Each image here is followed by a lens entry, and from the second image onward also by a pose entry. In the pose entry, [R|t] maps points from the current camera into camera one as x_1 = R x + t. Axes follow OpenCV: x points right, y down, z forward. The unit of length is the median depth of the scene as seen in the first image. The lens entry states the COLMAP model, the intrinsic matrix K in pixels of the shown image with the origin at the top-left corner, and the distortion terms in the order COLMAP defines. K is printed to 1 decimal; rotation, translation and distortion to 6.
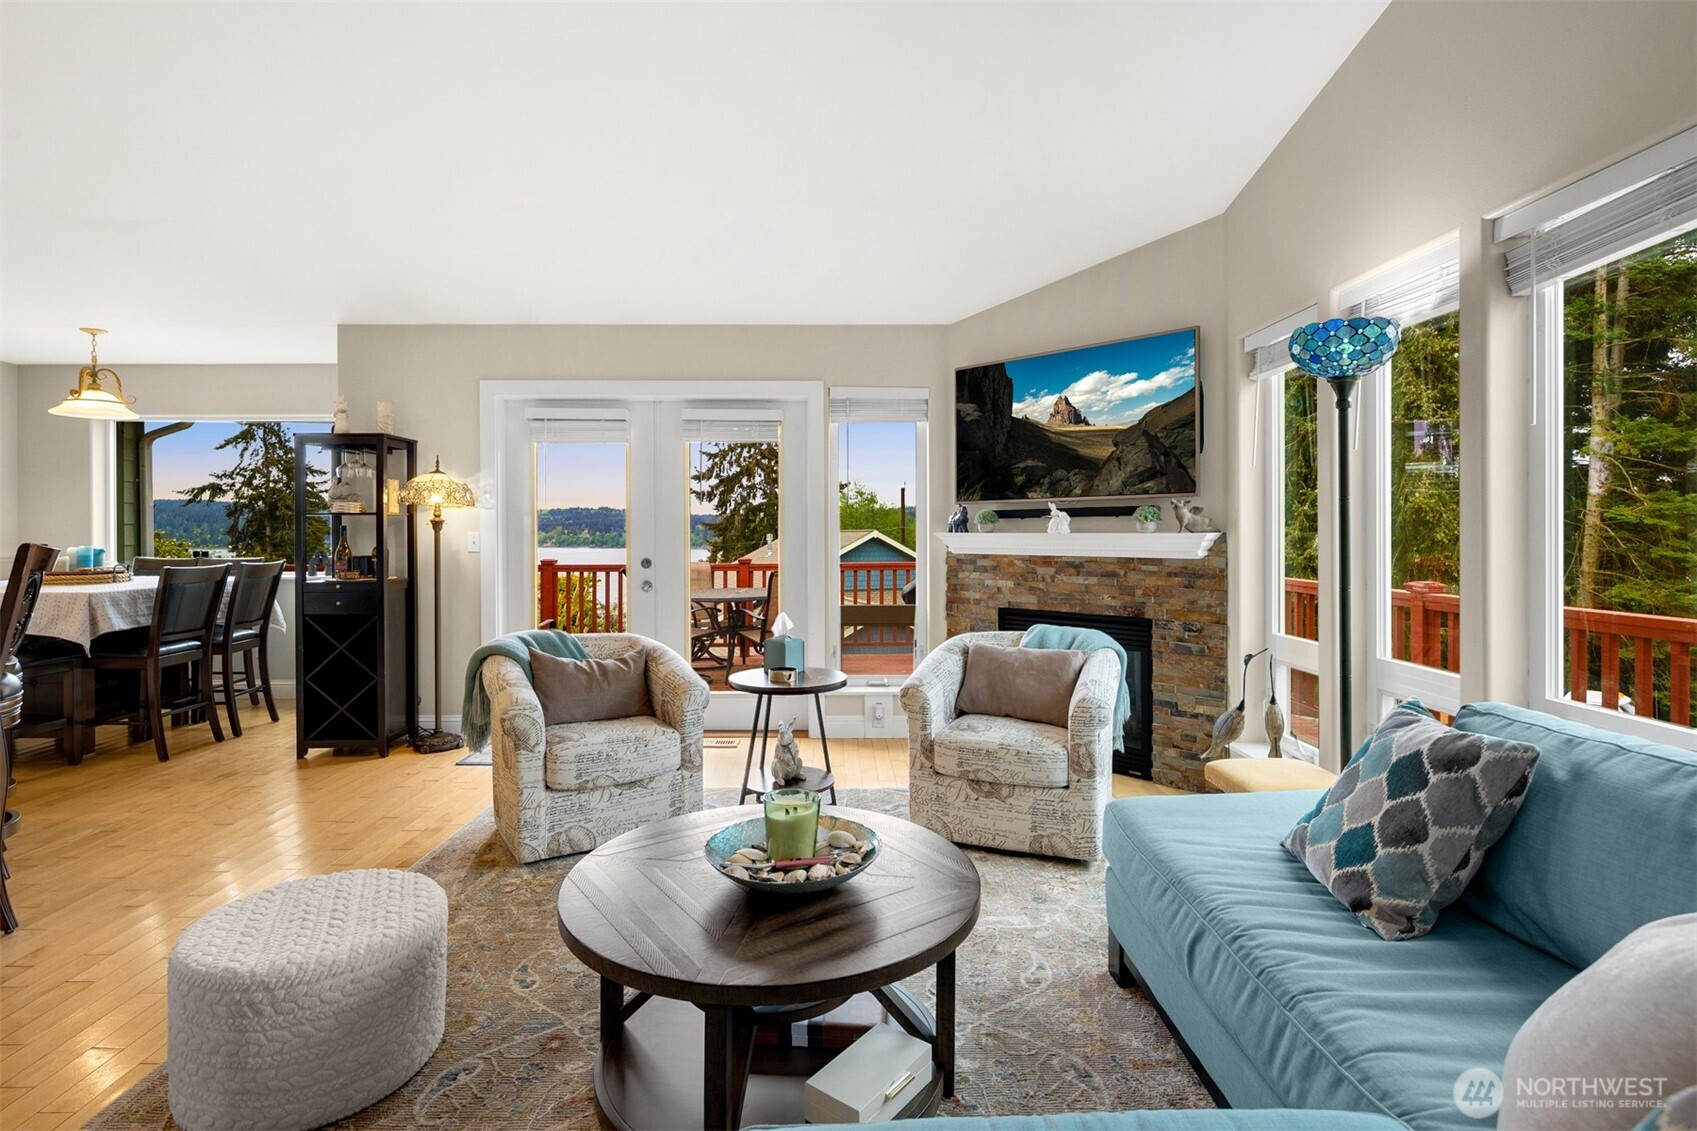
lens RADIAL K [[819.2, 0, 838.5], [0, 819.2, 537.5], [0, 0, 1]] dist [0.003884, -0.004636]
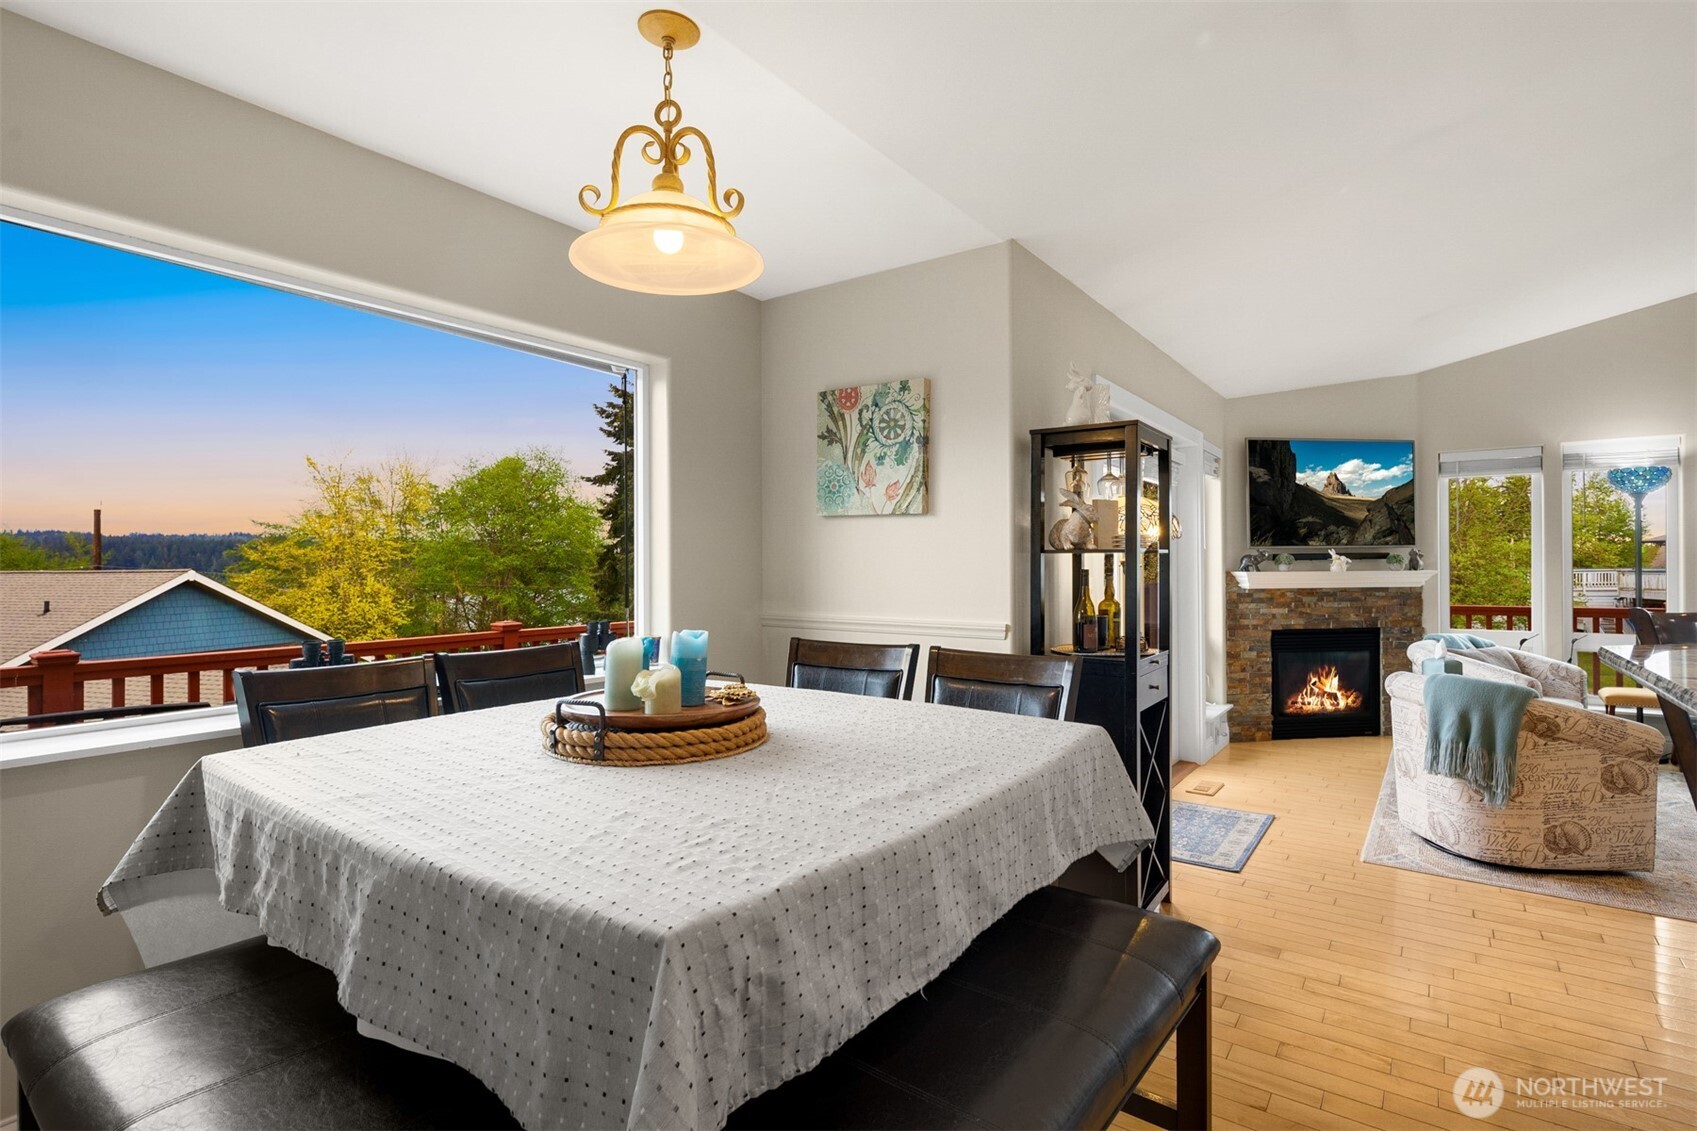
lens RADIAL K [[819.2, 0, 852.5], [0, 819.2, 562.3], [0, 0, 1]] dist [0.003884, -0.004636]
pose [[0.590339, 0.001429, 0.807154, -1.364468], [0.011327, 0.999885, -0.010055, -0.016183], [-0.807076, 0.015079, 0.590255, 0.861187]]
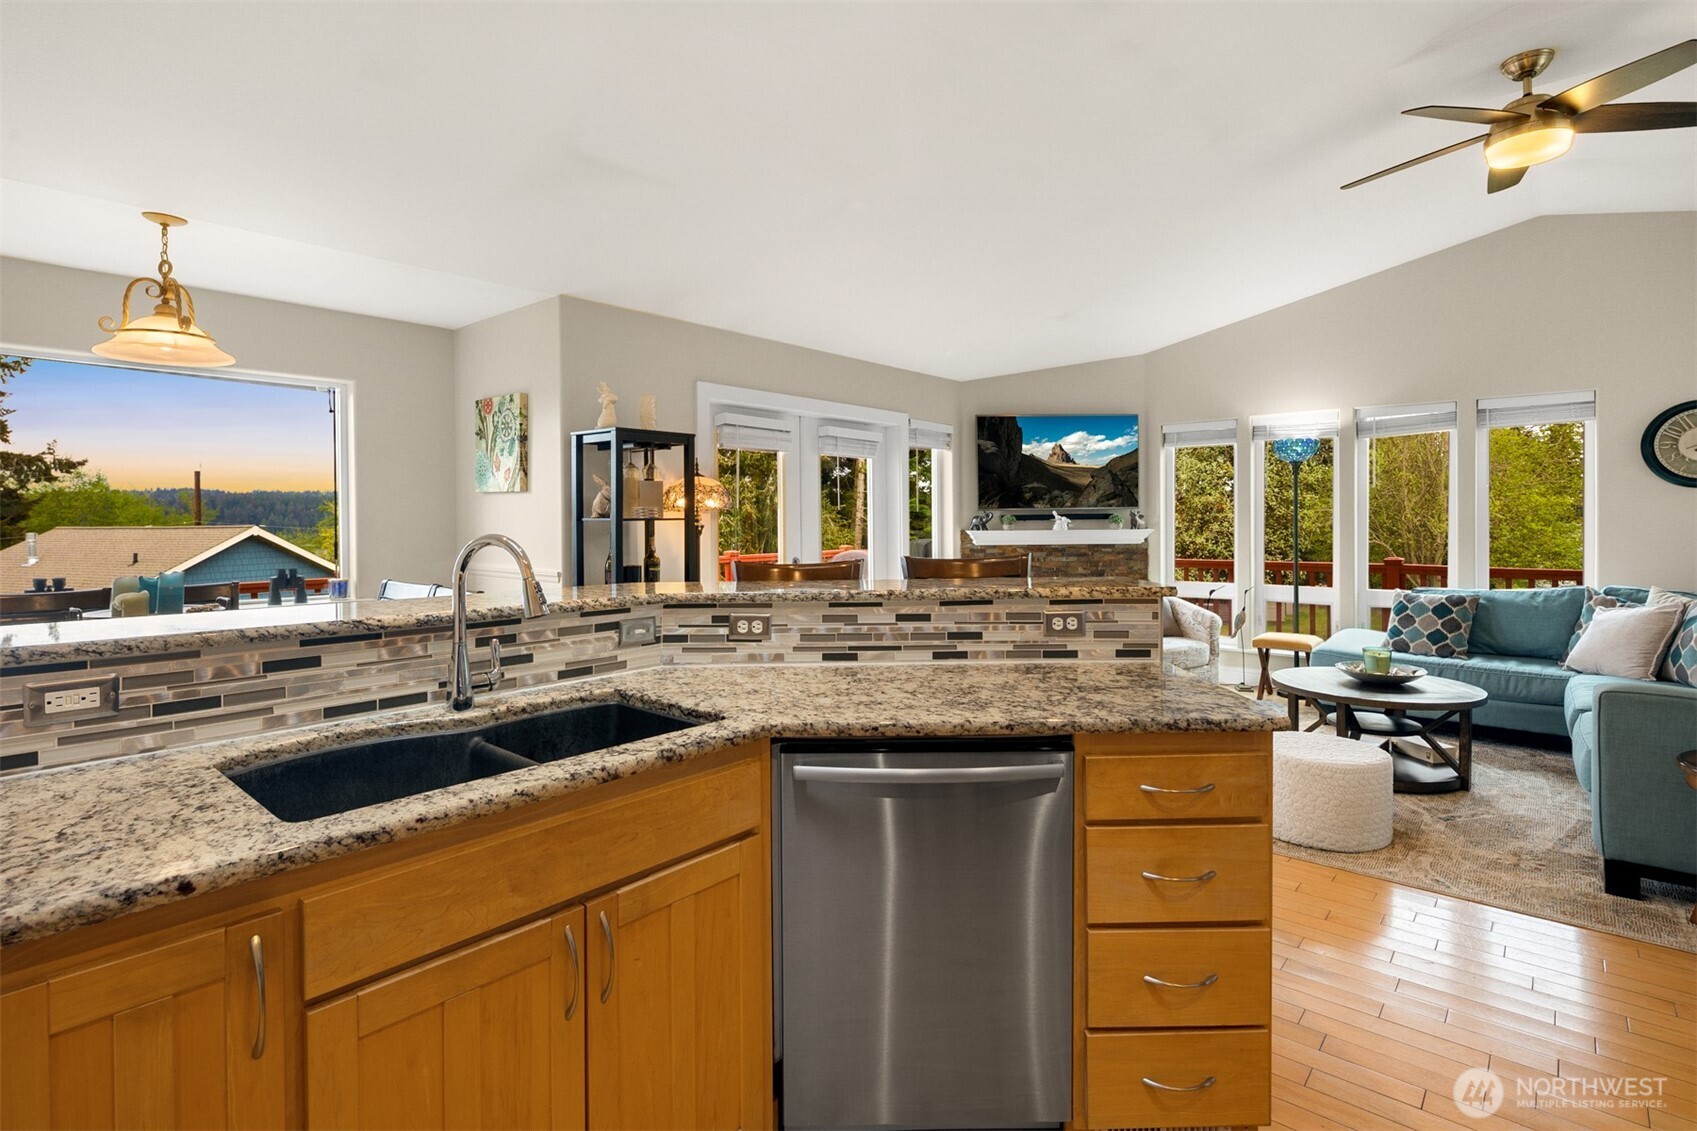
lens RADIAL K [[819.2, 0, 845.5], [0, 819.2, 528.7], [0, 0, 1]] dist [0.003884, -0.004636]
pose [[0.664968, -0.011100, 0.746790, -1.221217], [0.012136, 0.999918, 0.004056, -0.020061], [-0.746774, 0.006366, 0.665048, 0.257959]]
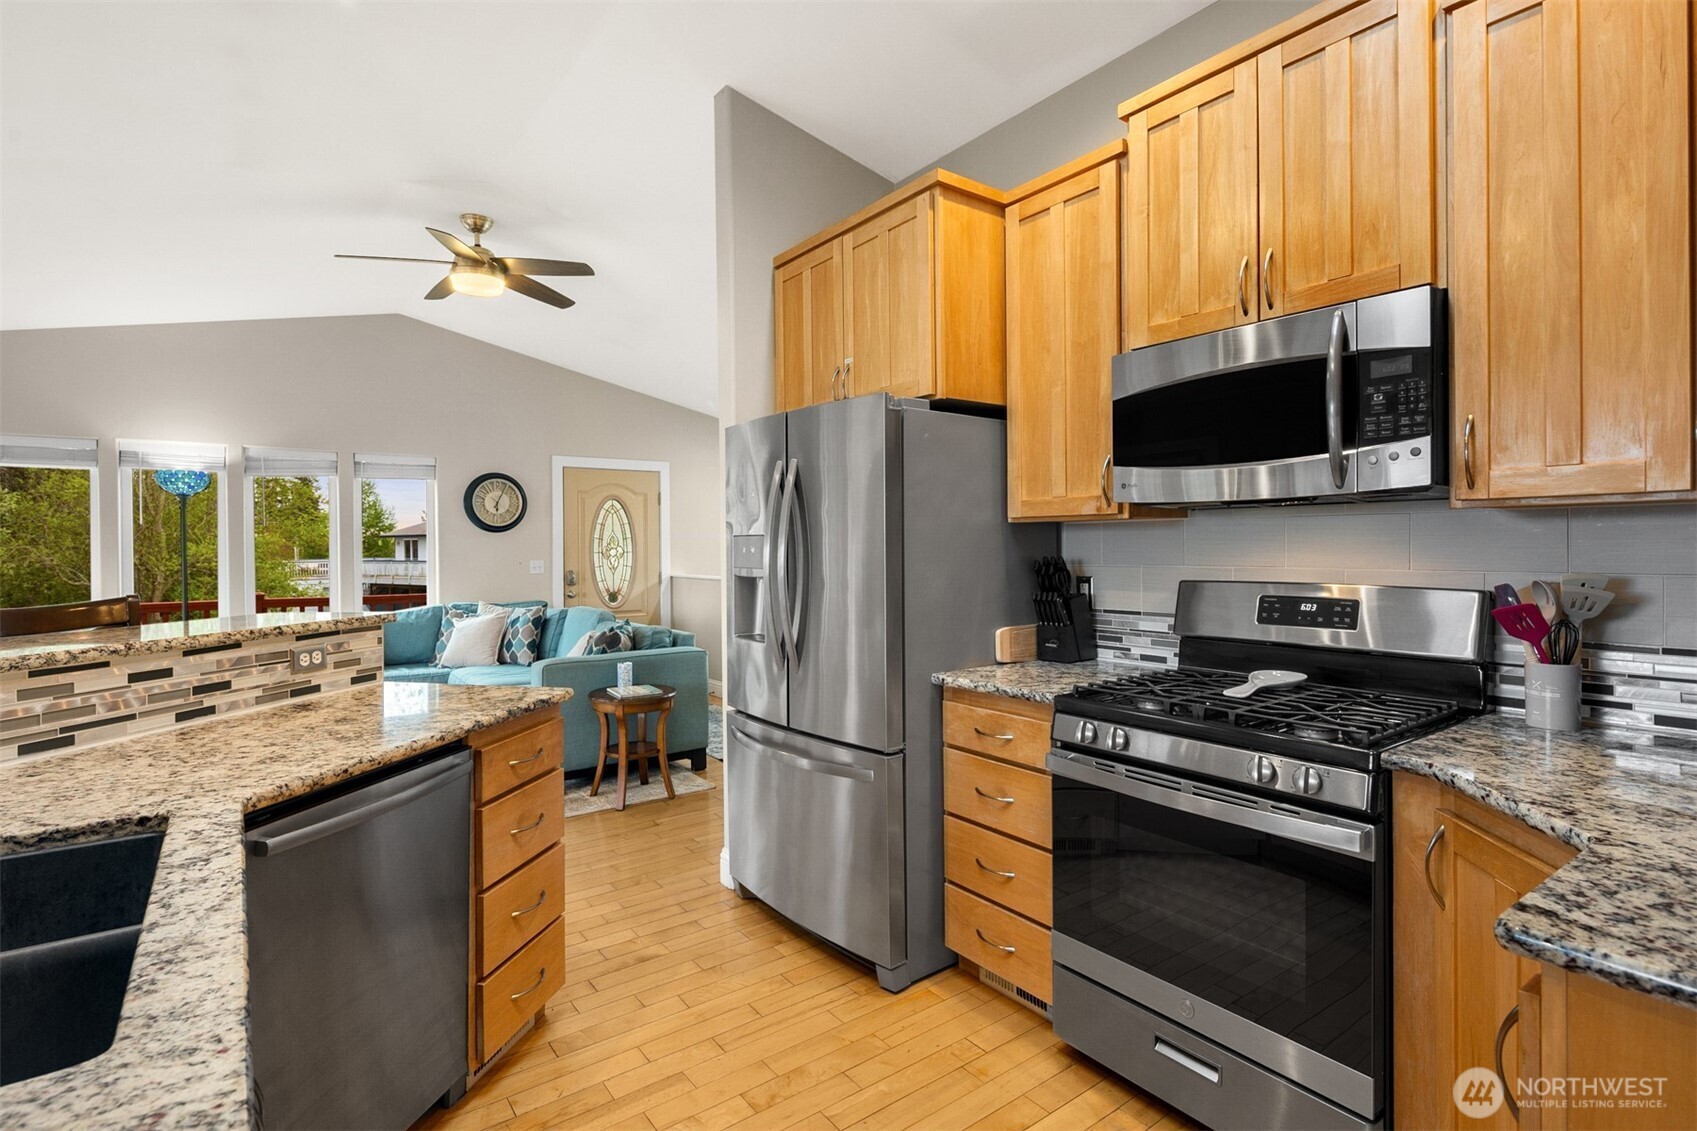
lens RADIAL K [[819.2, 0, 840.8], [0, 819.2, 553.5], [0, 0, 1]] dist [0.003884, -0.004636]
pose [[-0.586408, 0.000717, 0.810016, -1.352423], [0.016607, 0.999800, 0.011138, -0.021693], [-0.809846, 0.019983, -0.586303, 0.540381]]
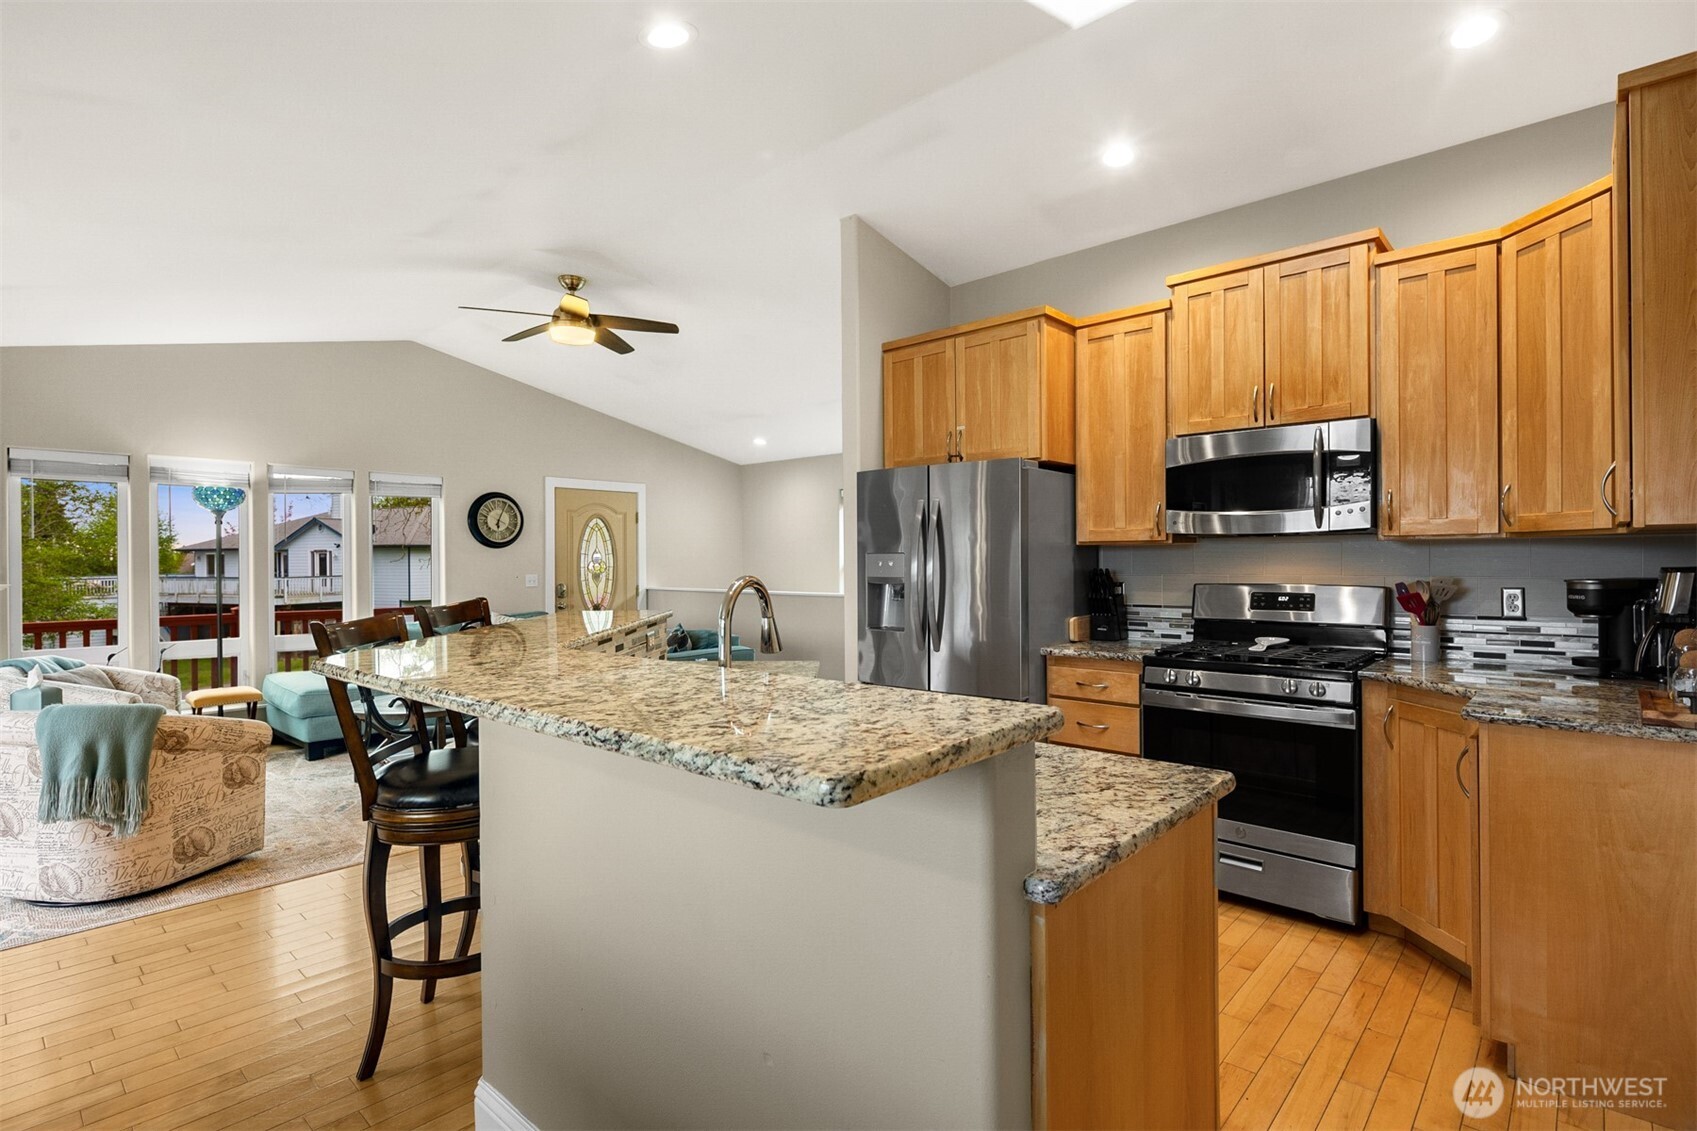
lens RADIAL K [[819.2, 0, 840.4], [0, 819.2, 564.4], [0, 0, 1]] dist [0.003884, -0.004636]
pose [[-0.732595, 0.005286, 0.680644, -1.347267], [0.014897, 0.999855, 0.008269, -0.026147], [-0.680502, 0.016197, -0.732567, 0.930214]]
